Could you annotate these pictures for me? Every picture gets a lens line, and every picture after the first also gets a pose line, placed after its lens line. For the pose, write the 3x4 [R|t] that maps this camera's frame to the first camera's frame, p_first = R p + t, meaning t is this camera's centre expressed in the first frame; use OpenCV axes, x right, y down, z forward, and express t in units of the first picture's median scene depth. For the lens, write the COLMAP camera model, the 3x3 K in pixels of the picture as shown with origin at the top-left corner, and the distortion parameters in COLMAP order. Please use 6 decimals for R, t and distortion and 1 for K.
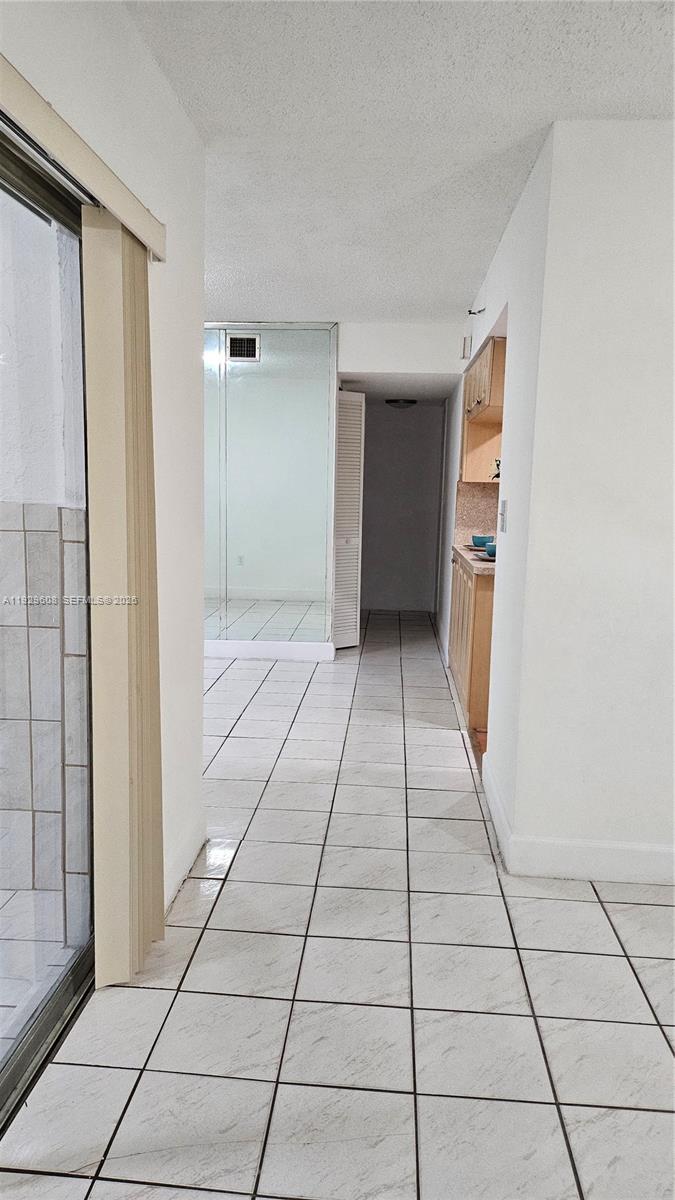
lens RADIAL K [[838.8, 0, 341.7], [0, 838.8, 600.6], [0, 0, 1]] dist [0.076588, -0.092830]
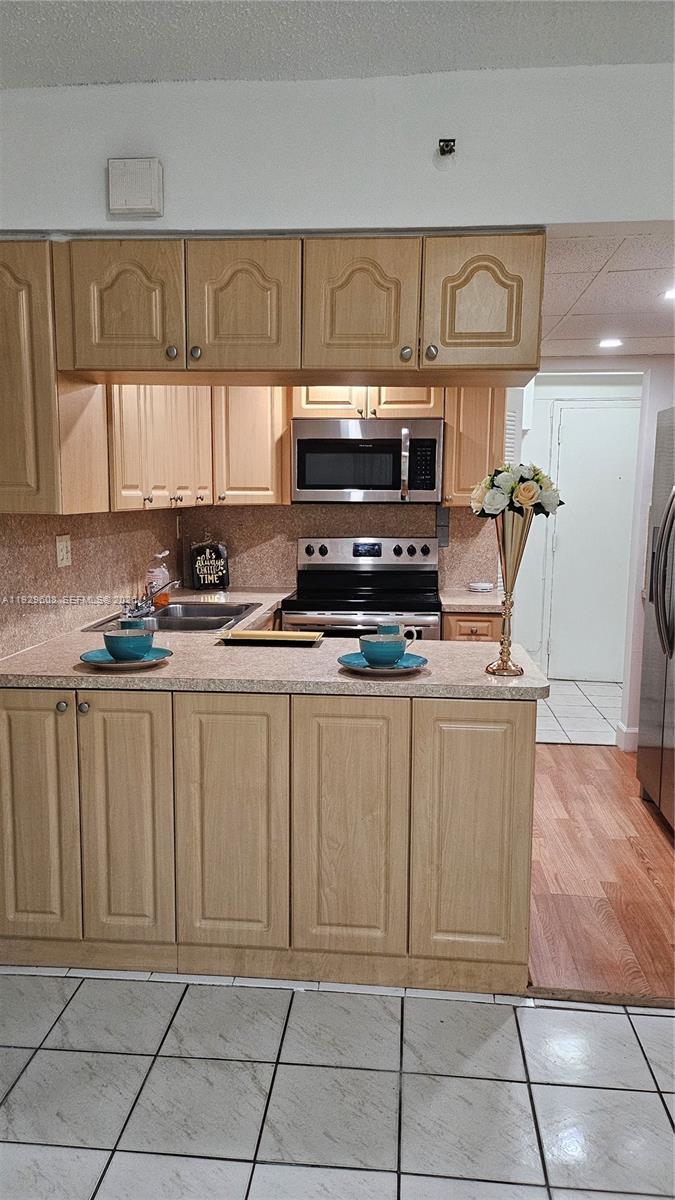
lens RADIAL K [[826.4, 0, 342.5], [0, 826.4, 596.6], [0, 0, 1]] dist [0.073892, -0.090256]
pose [[0.021623, -0.153286, 0.987945, -0.361279], [0.138233, 0.979144, 0.148895, -0.200649], [-0.990164, 0.133347, 0.042361, 1.149084]]
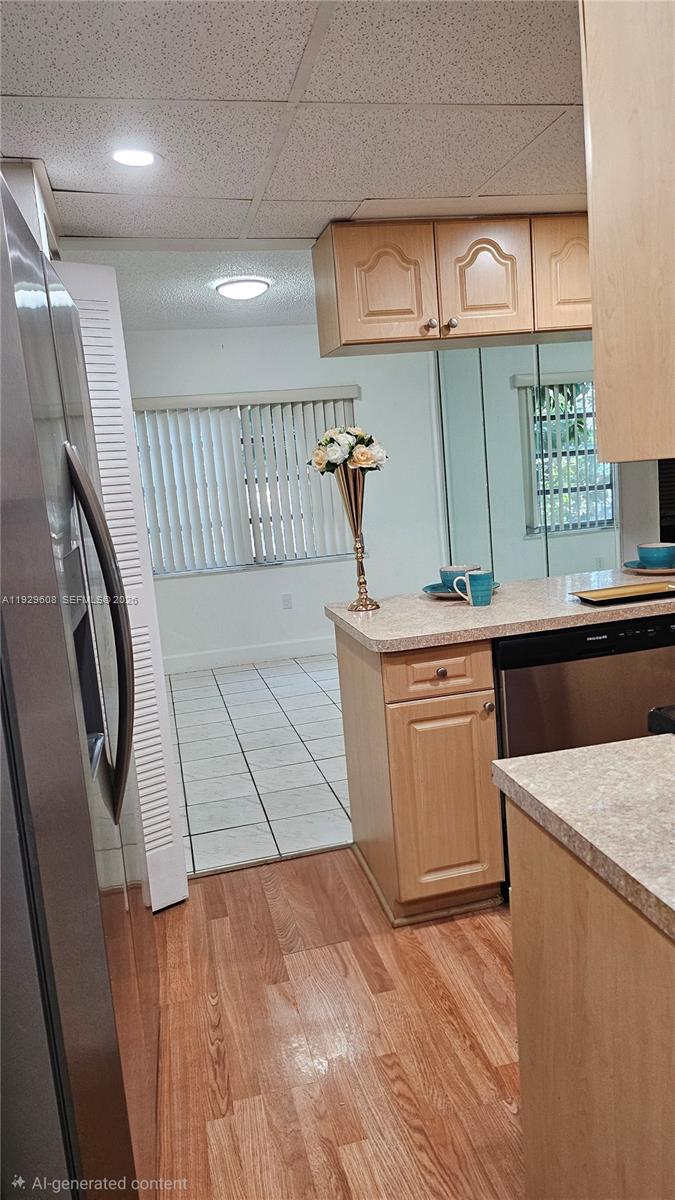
lens RADIAL K [[838.8, 0, 341.7], [0, 838.8, 600.6], [0, 0, 1]] dist [0.076588, -0.092830]
pose [[0.284585, 0.101443, -0.953269, 0.852767], [-0.048041, 0.994645, 0.091504, -0.113018], [0.957446, 0.019756, 0.287934, 0.855625]]
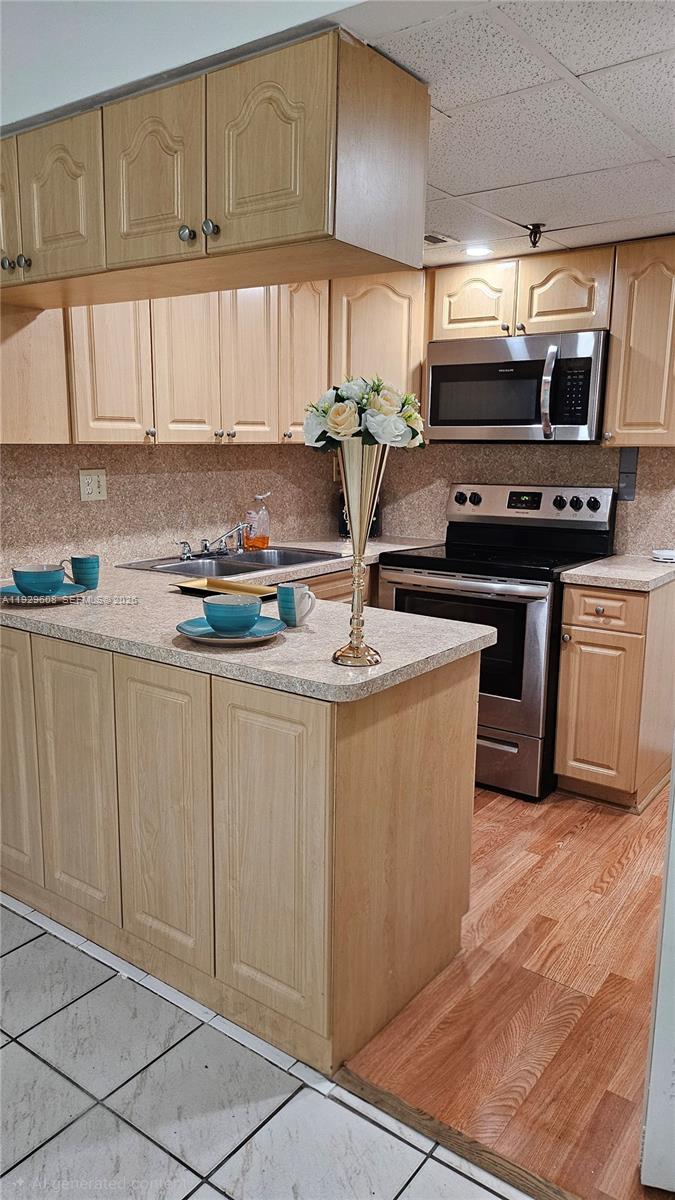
lens RADIAL K [[838.8, 0, 341.7], [0, 838.8, 600.6], [0, 0, 1]] dist [0.076588, -0.092830]
pose [[0.536900, -0.184453, 0.823235, -0.155248], [0.127598, 0.982335, 0.136884, -0.138784], [-0.833941, 0.031550, 0.550952, 0.826199]]
